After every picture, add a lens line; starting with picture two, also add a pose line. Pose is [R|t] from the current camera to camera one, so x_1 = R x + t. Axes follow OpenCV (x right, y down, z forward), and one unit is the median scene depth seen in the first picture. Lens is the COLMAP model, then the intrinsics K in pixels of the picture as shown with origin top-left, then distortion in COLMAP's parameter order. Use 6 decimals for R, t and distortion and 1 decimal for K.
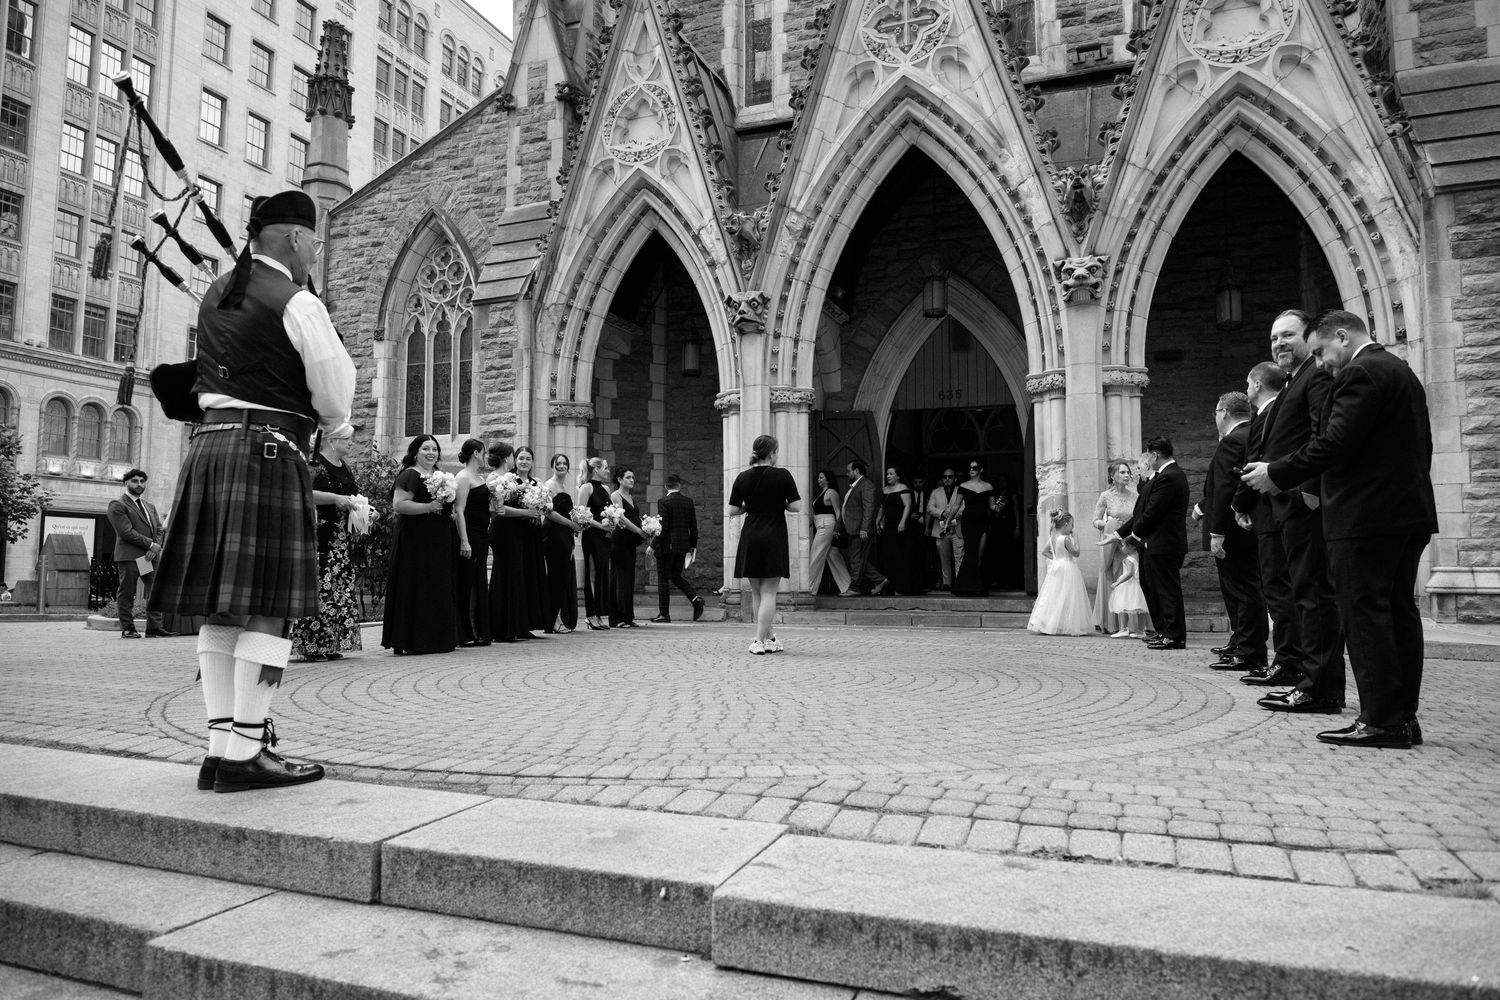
lens RADIAL K [[1012.9, 0, 757.2], [0, 1012.9, 498.0], [0, 0, 1]] dist [-0.008578, -0.000433]
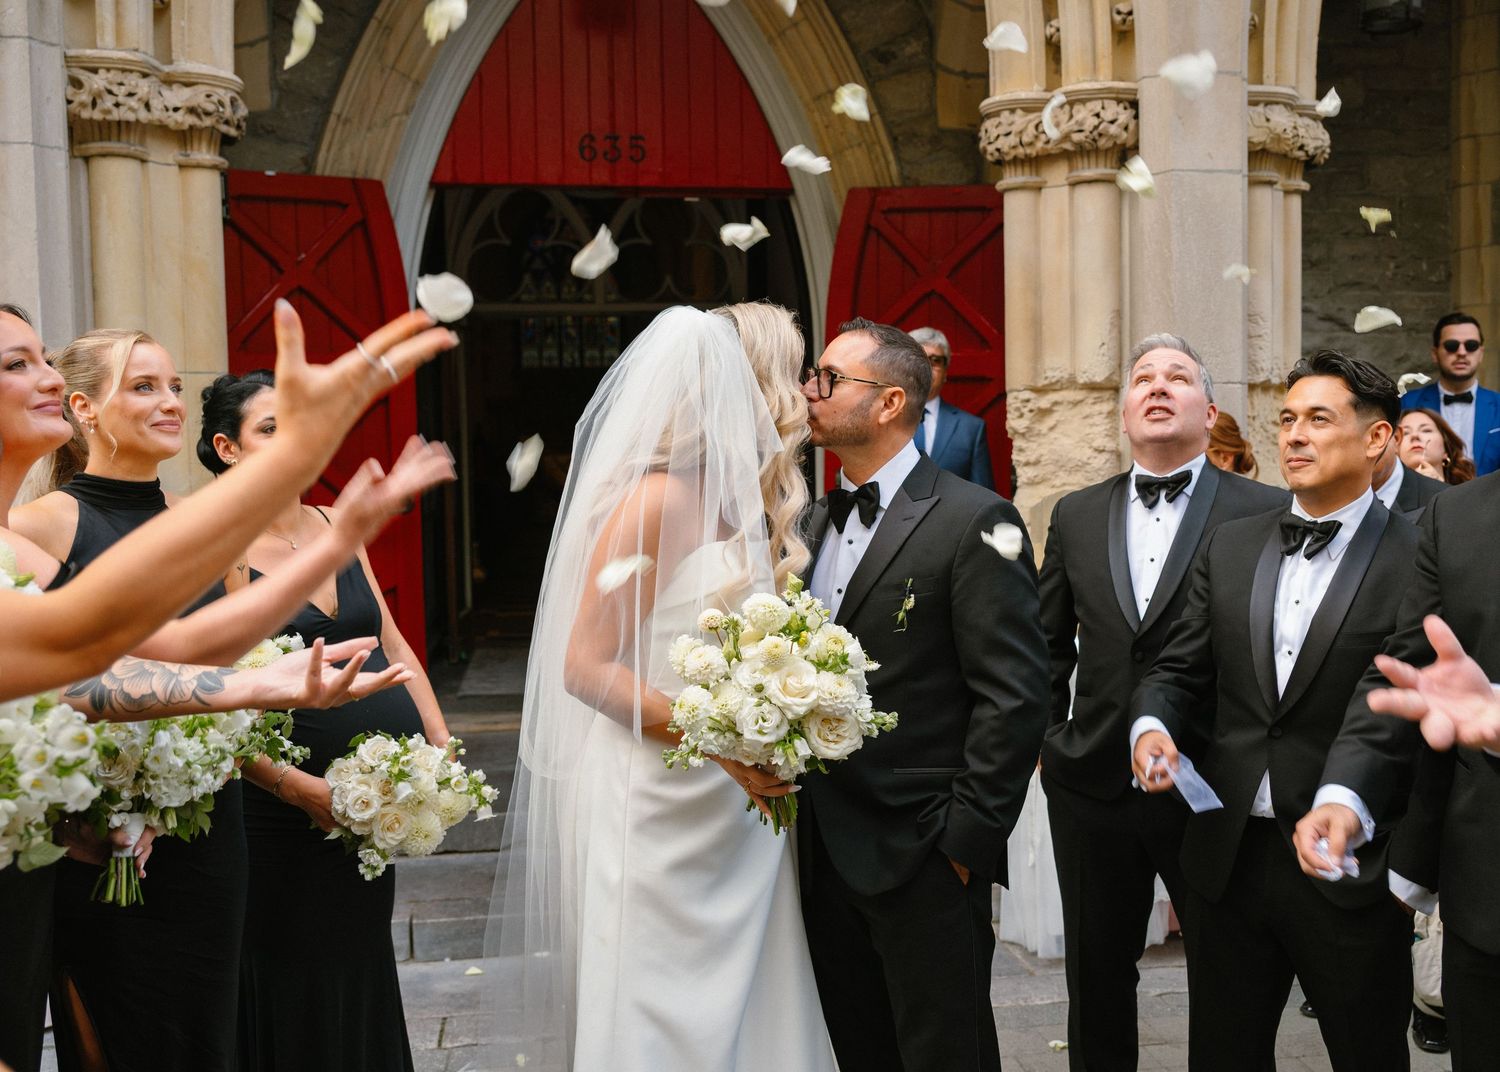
lens RADIAL K [[1486.5, 0, 758.8], [0, 1486.5, 525.1], [0, 0, 1]] dist [-0.010392, 0.000000]
pose [[0.863052, -0.041241, 0.503428, -0.028457], [-0.020422, 0.992998, 0.116356, -0.039625], [-0.504702, -0.110703, 0.856167, 0.587245]]
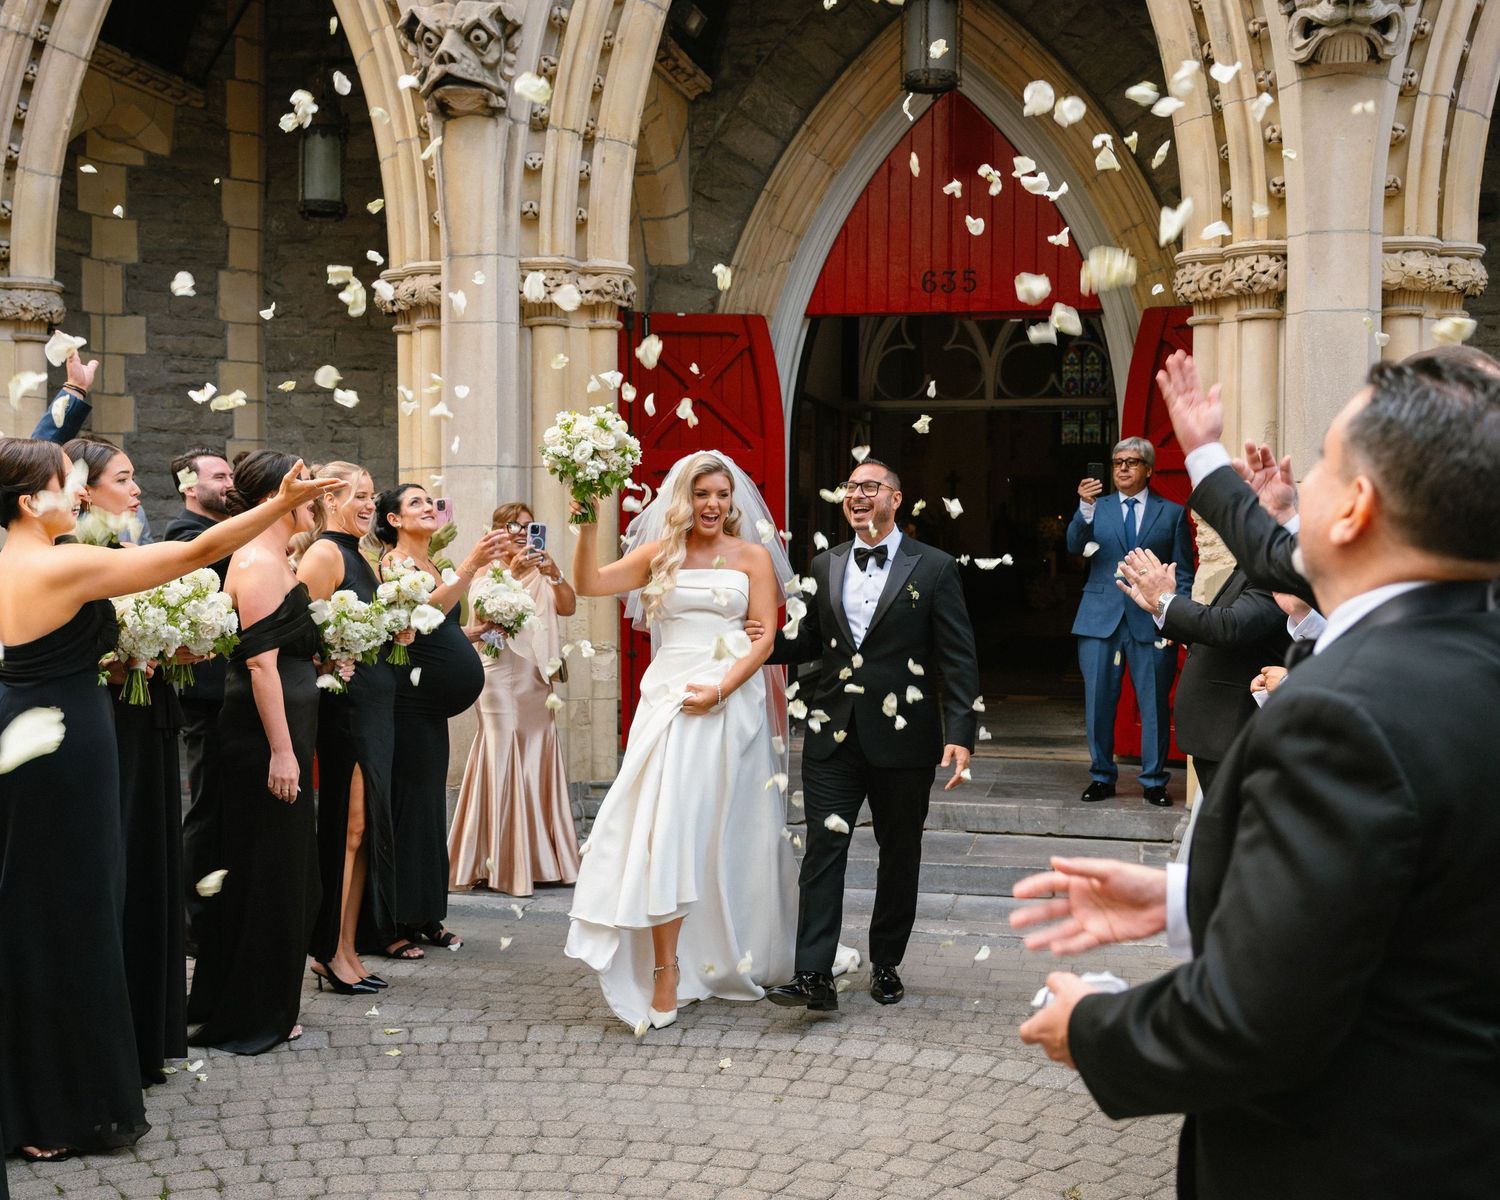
lens RADIAL K [[1751.4, 0, 739.9], [0, 1751.4, 594.4], [0, 0, 1]] dist [0.002849, 0.000000]
pose [[0.990164, 0.000736, 0.139909, 0.002356], [-0.016022, 0.994004, 0.108164, -0.056418], [-0.138991, -0.109342, 0.984239, 0.317020]]
